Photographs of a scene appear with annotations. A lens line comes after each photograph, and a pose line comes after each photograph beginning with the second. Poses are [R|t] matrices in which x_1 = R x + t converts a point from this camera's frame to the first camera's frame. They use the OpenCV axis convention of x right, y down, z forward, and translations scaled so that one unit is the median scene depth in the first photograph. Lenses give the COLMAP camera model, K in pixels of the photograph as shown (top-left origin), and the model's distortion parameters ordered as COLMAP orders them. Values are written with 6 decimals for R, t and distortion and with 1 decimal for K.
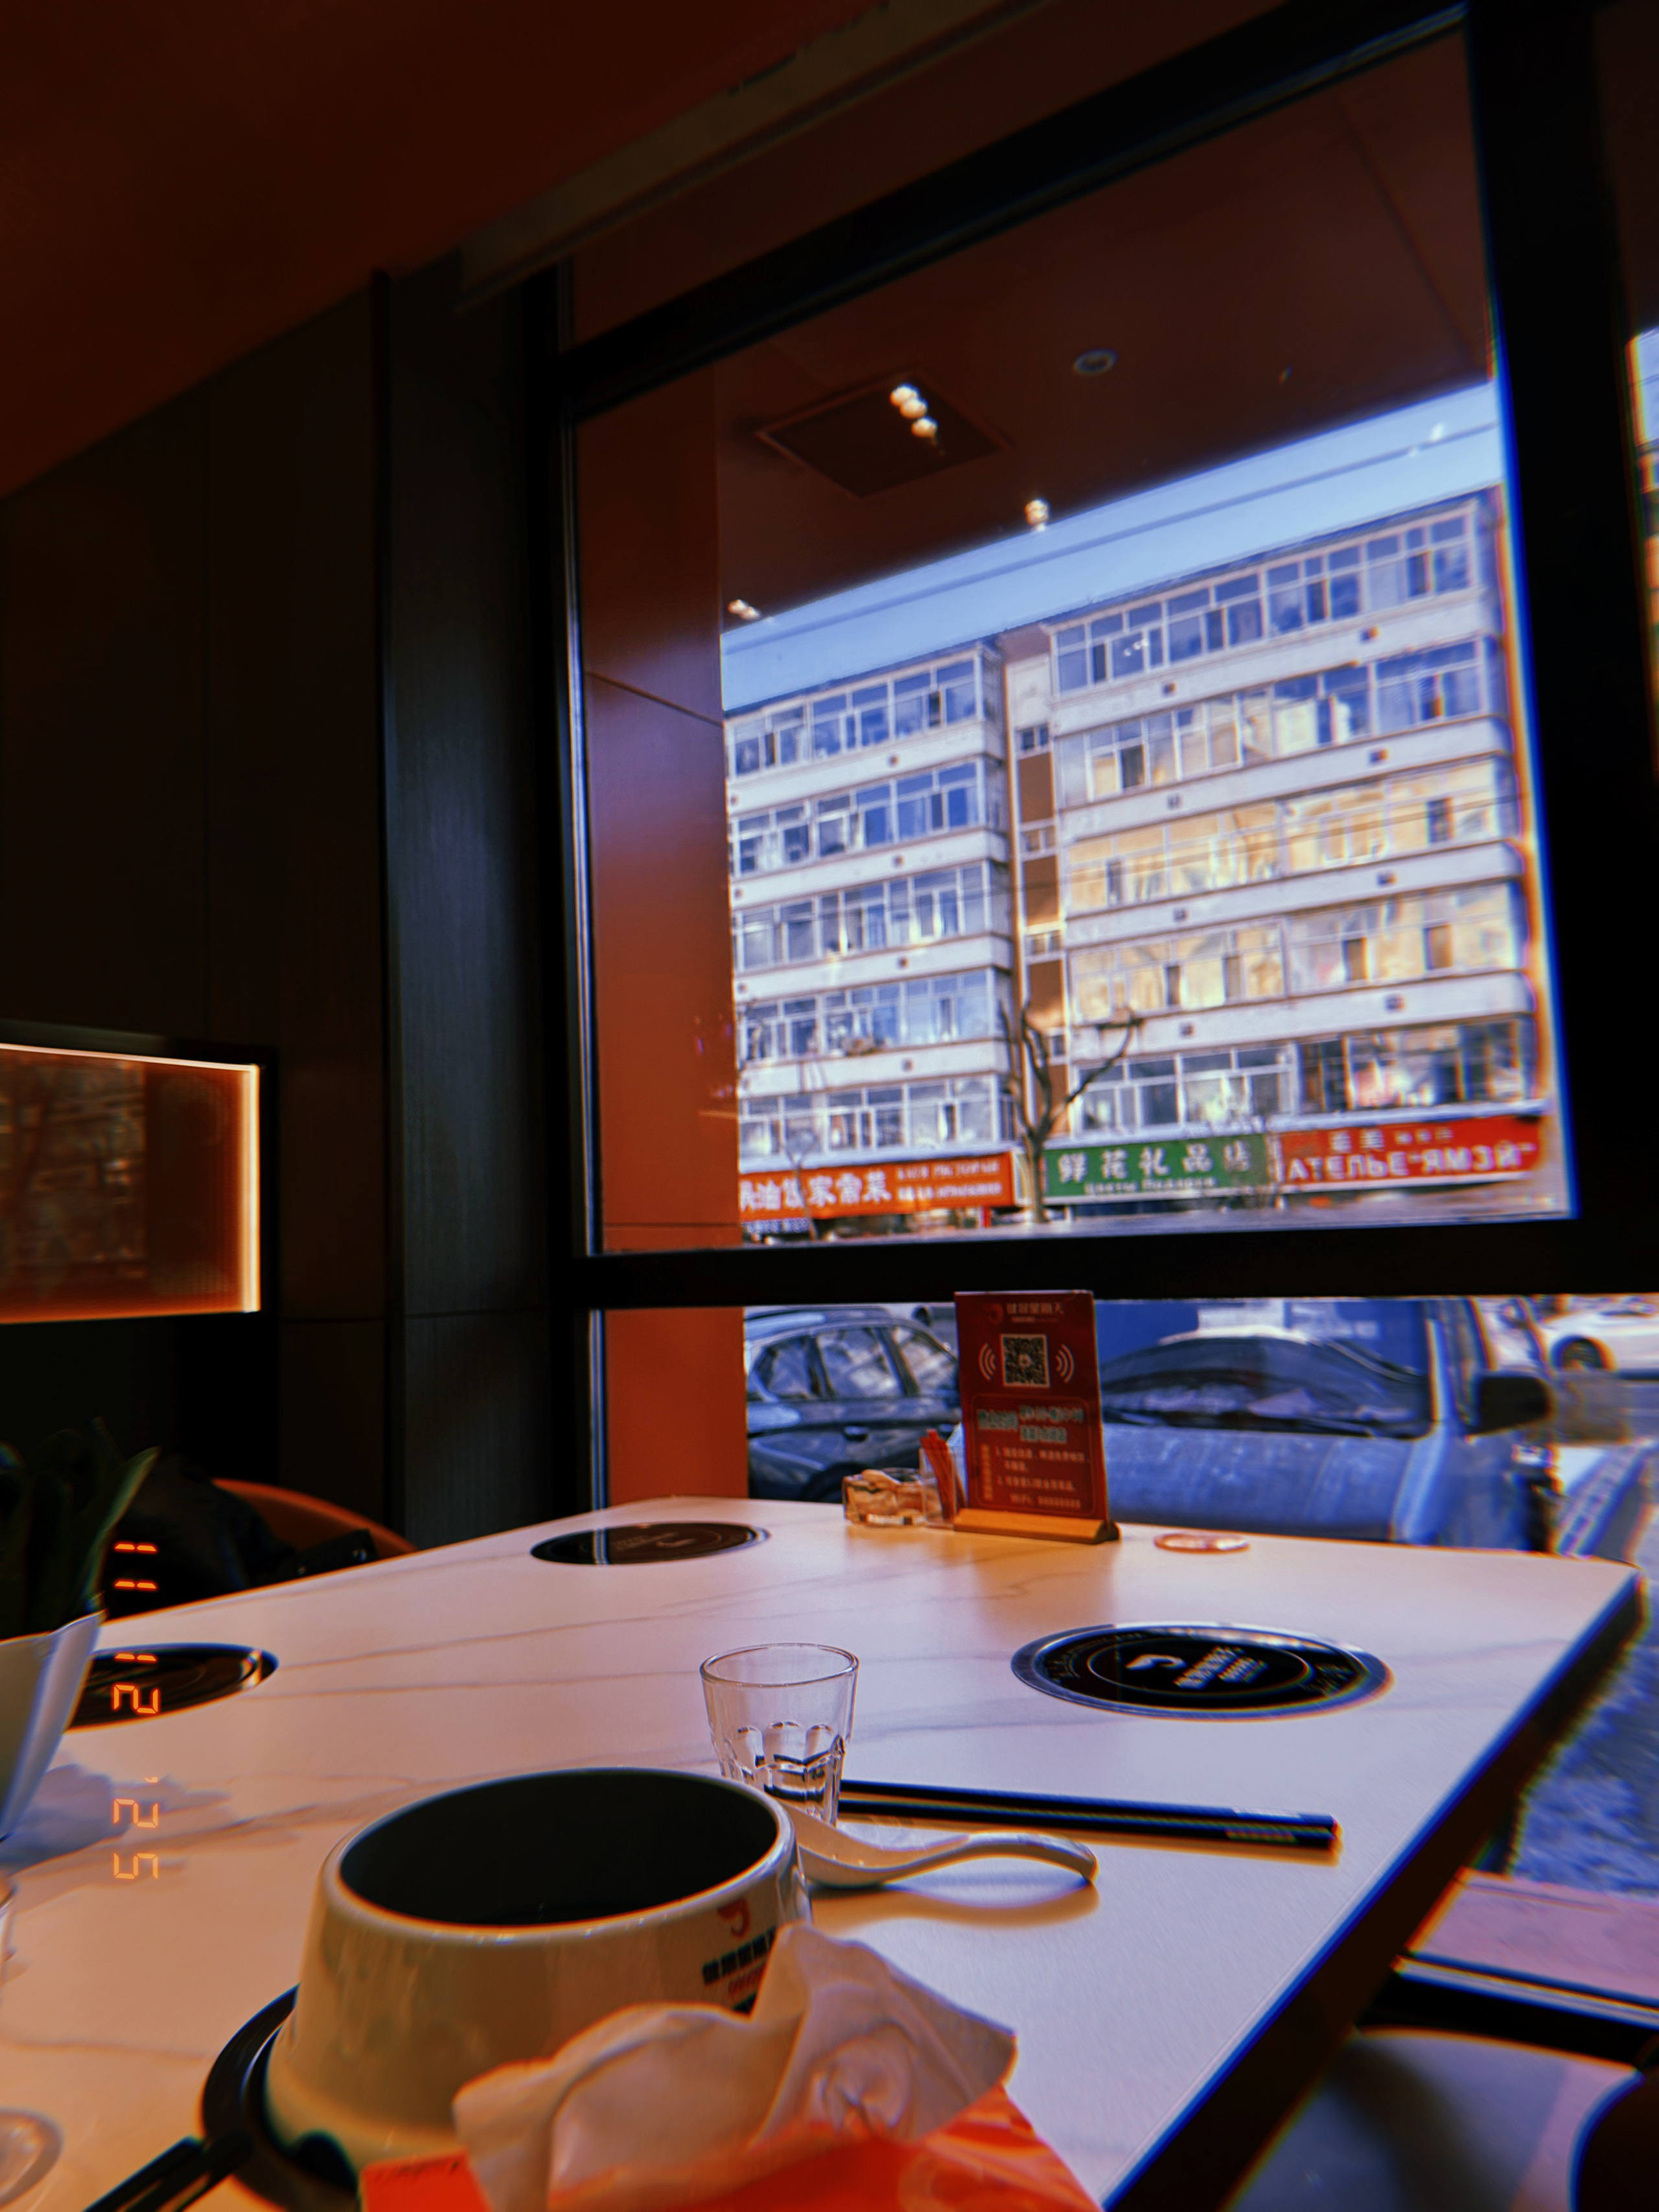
lens RADIAL K [[1568.8, 0, 829.5], [0, 1568.8, 1106.0], [0, 0, 1]] dist [-0.008702, -0.004934]
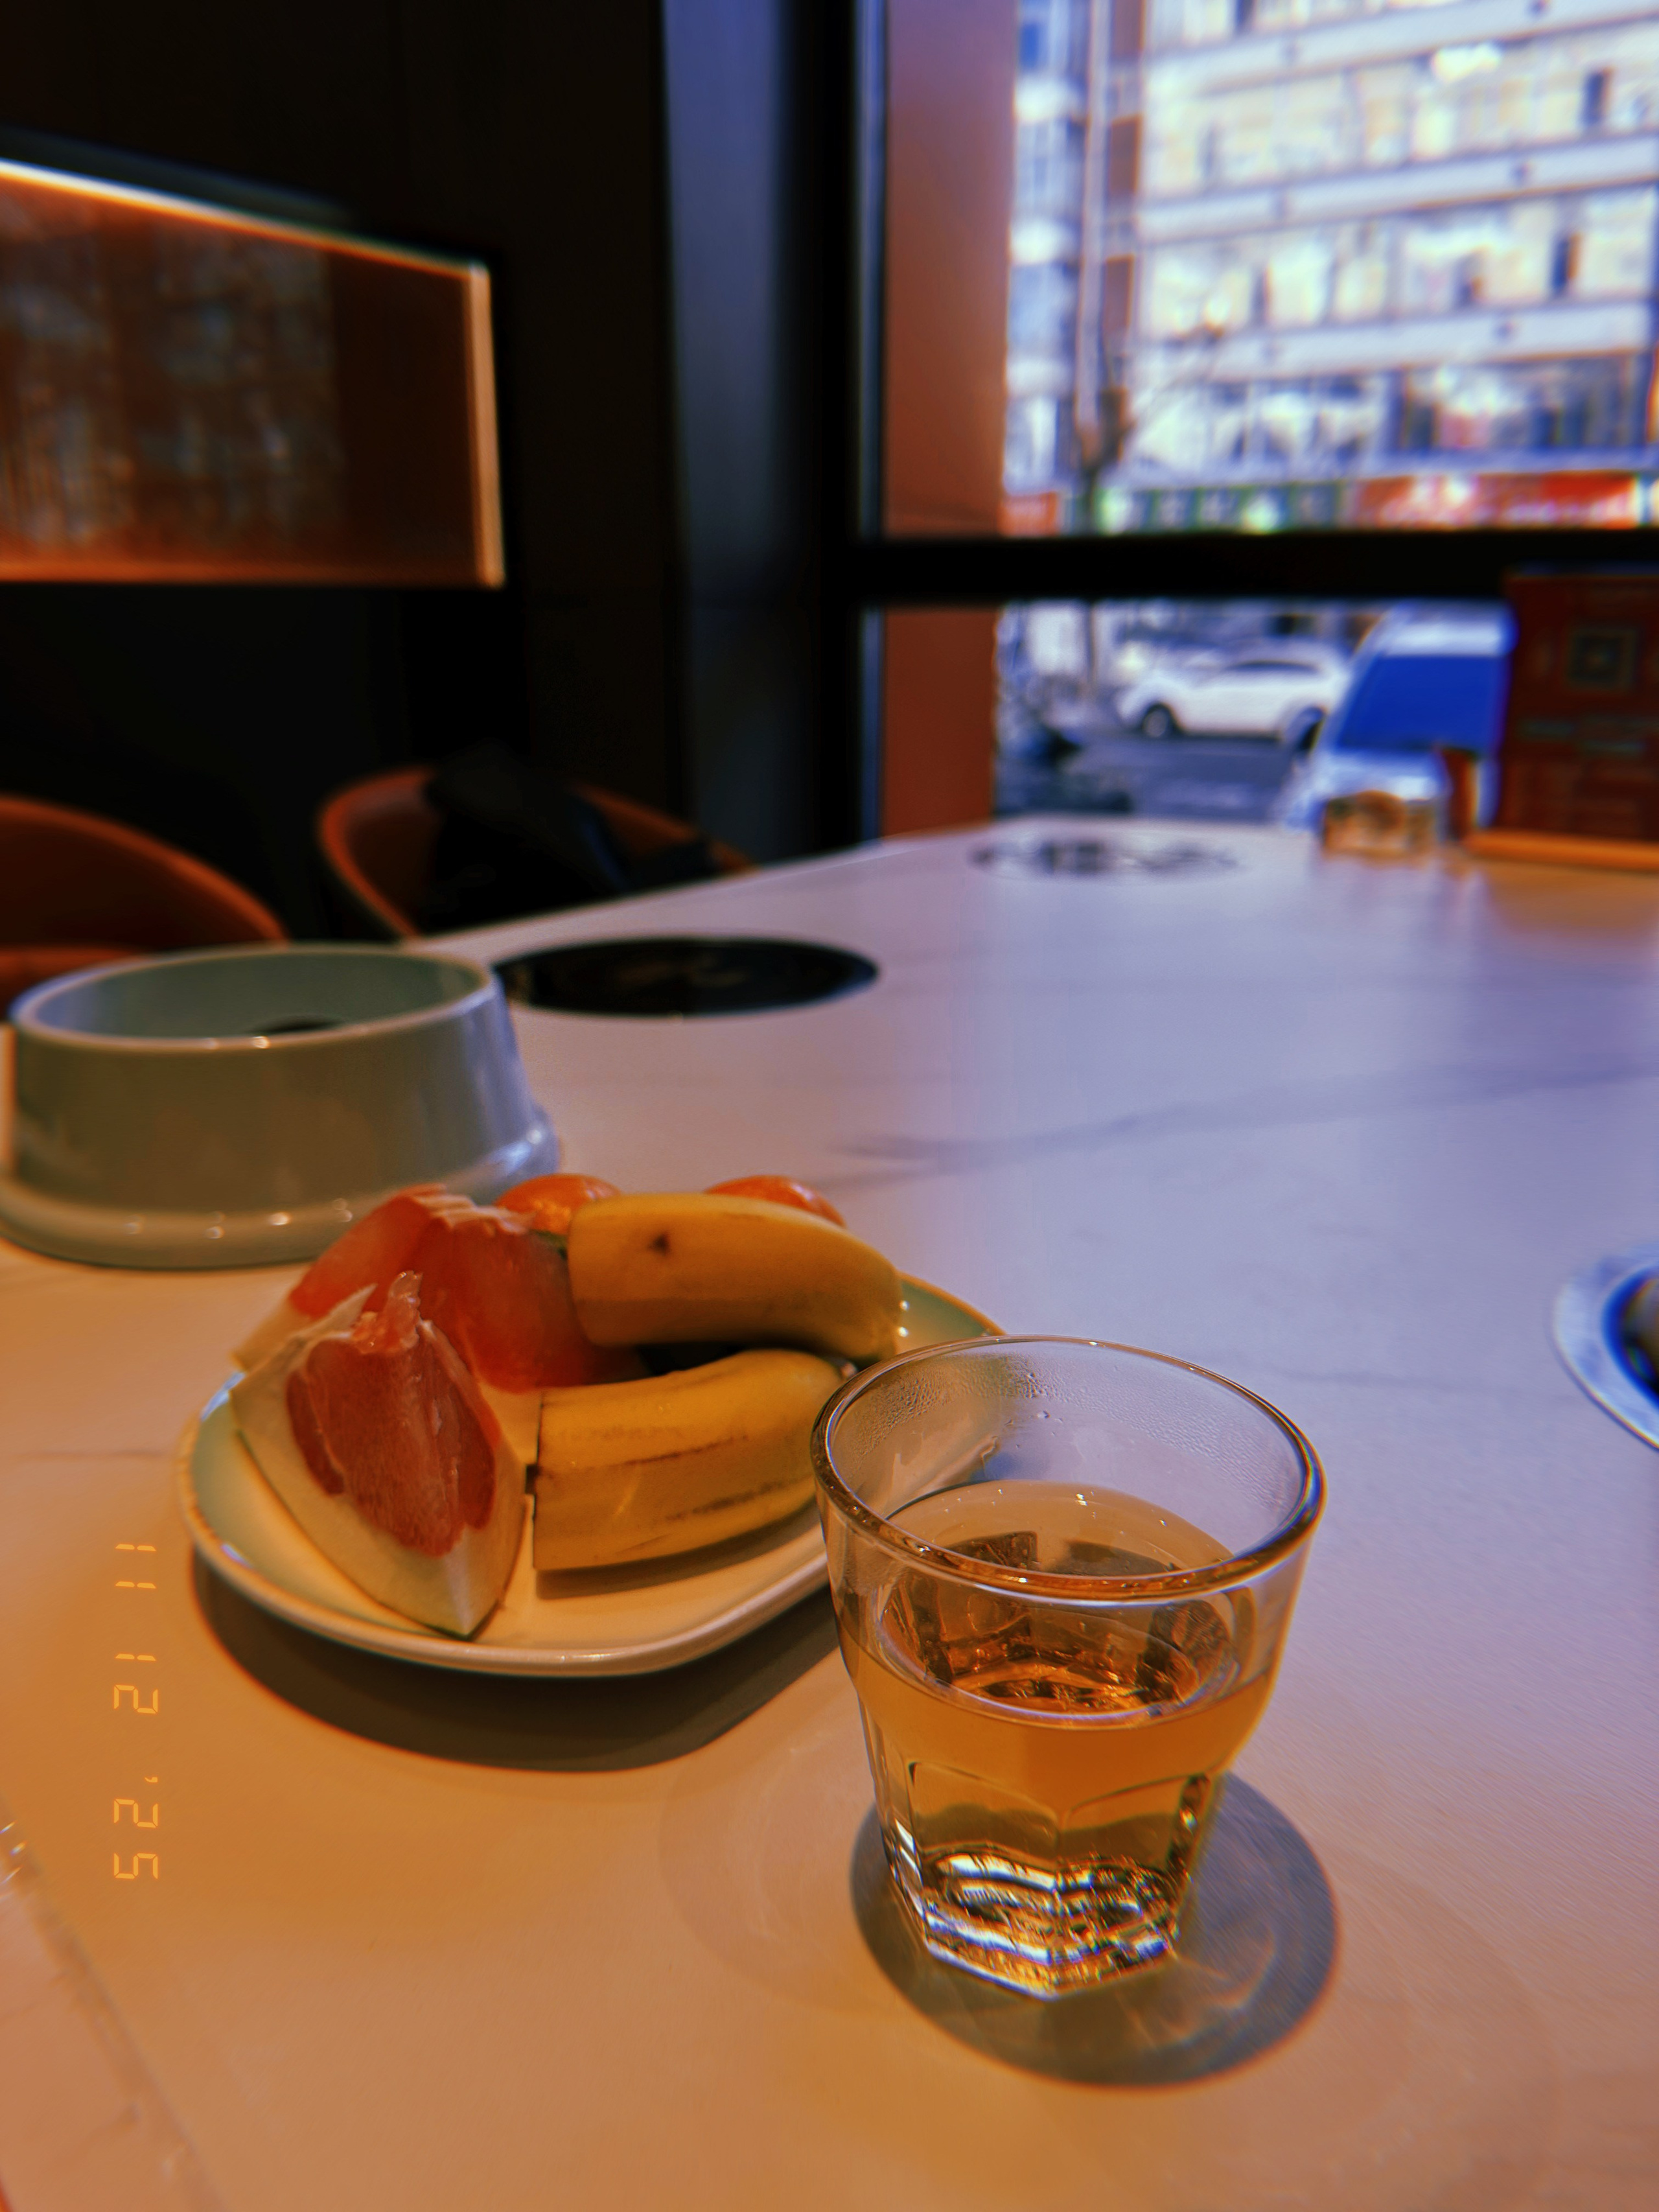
lens RADIAL K [[1568.8, 0, 829.5], [0, 1568.8, 1106.0], [0, 0, 1]] dist [-0.008702, -0.004934]
pose [[0.998987, 0.043392, 0.011911, -0.169353], [-0.044554, 0.916805, 0.396841, 0.040389], [0.006300, -0.396970, 0.917810, 0.081715]]
